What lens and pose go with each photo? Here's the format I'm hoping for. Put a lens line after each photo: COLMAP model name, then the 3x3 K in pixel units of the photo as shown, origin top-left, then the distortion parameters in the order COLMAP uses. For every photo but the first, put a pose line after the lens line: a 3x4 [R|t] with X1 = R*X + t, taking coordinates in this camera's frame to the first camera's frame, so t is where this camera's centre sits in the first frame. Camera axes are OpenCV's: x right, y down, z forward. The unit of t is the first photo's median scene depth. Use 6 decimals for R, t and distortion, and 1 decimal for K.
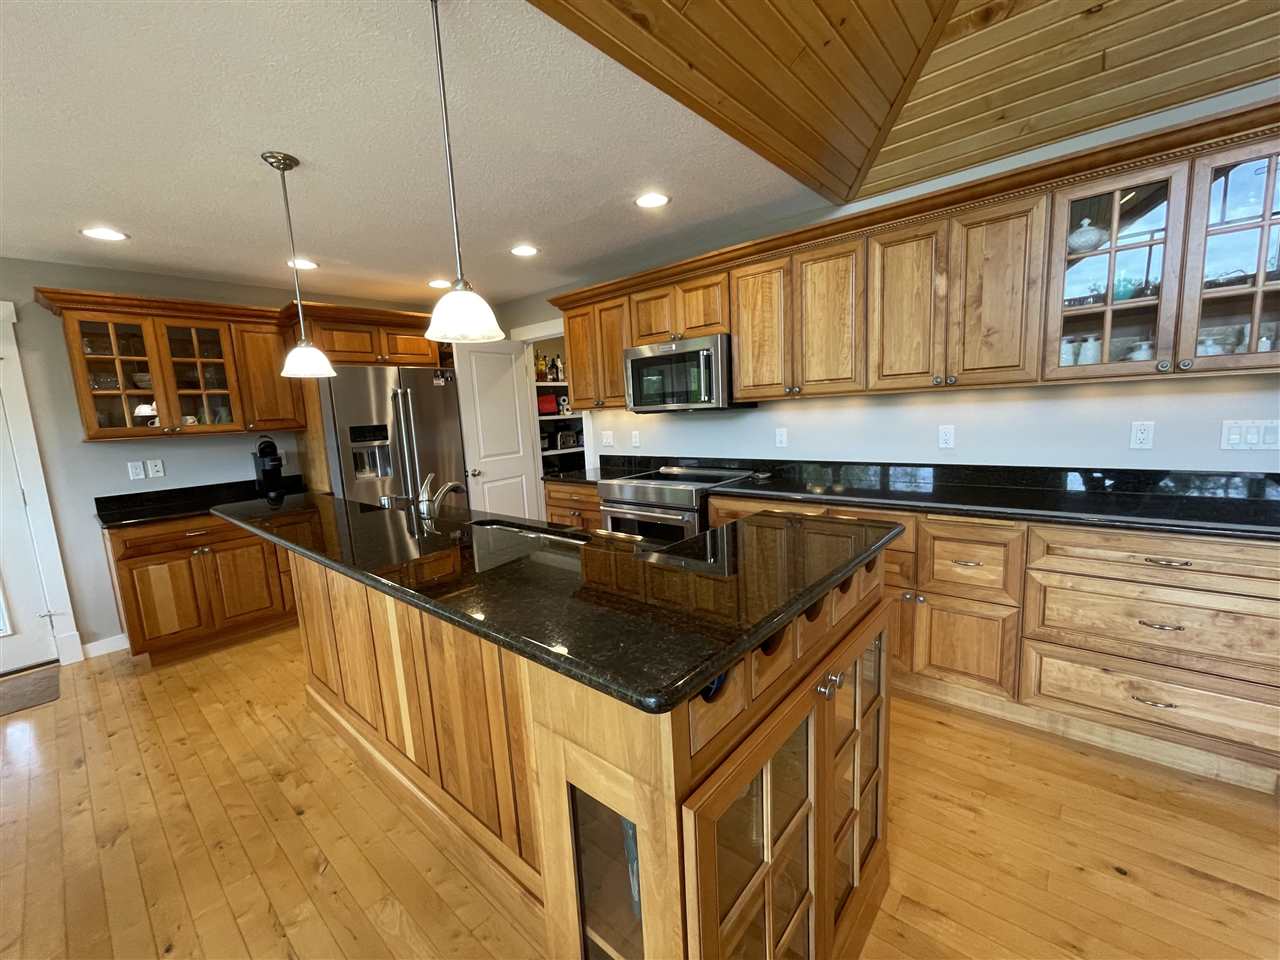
lens RADIAL K [[520.7, 0, 635.0], [0, 520.7, 485.3], [0, 0, 1]] dist [-0.000381, 0.000112]
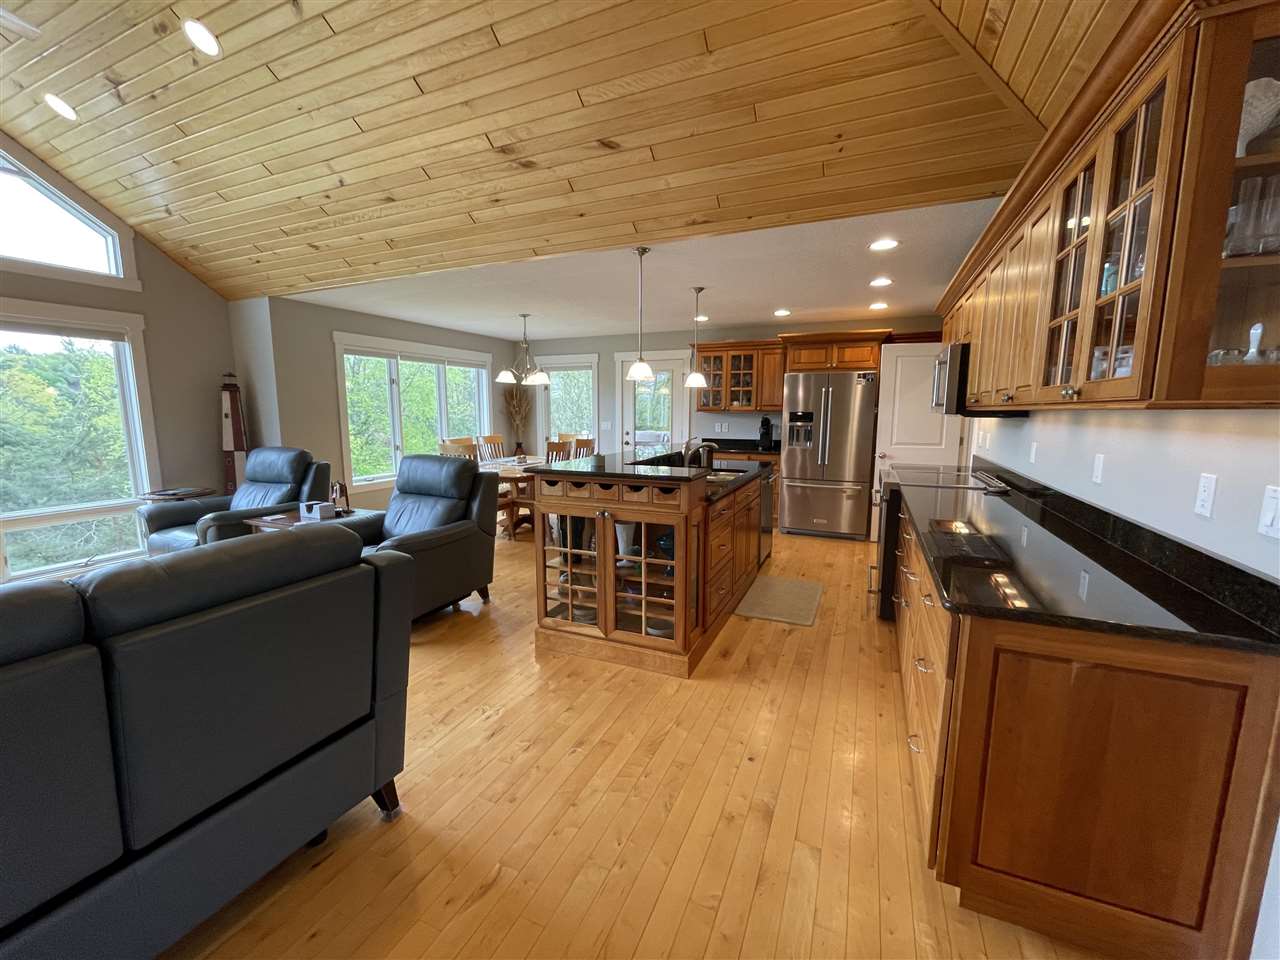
lens RADIAL K [[520.7, 0, 635.0], [0, 520.7, 485.3], [0, 0, 1]] dist [-0.000381, 0.000112]
pose [[0.298027, 0.189393, -0.935580, 0.863649], [-0.154244, 0.976794, 0.148602, -0.060019], [0.942013, 0.100021, 0.320323, 0.077388]]
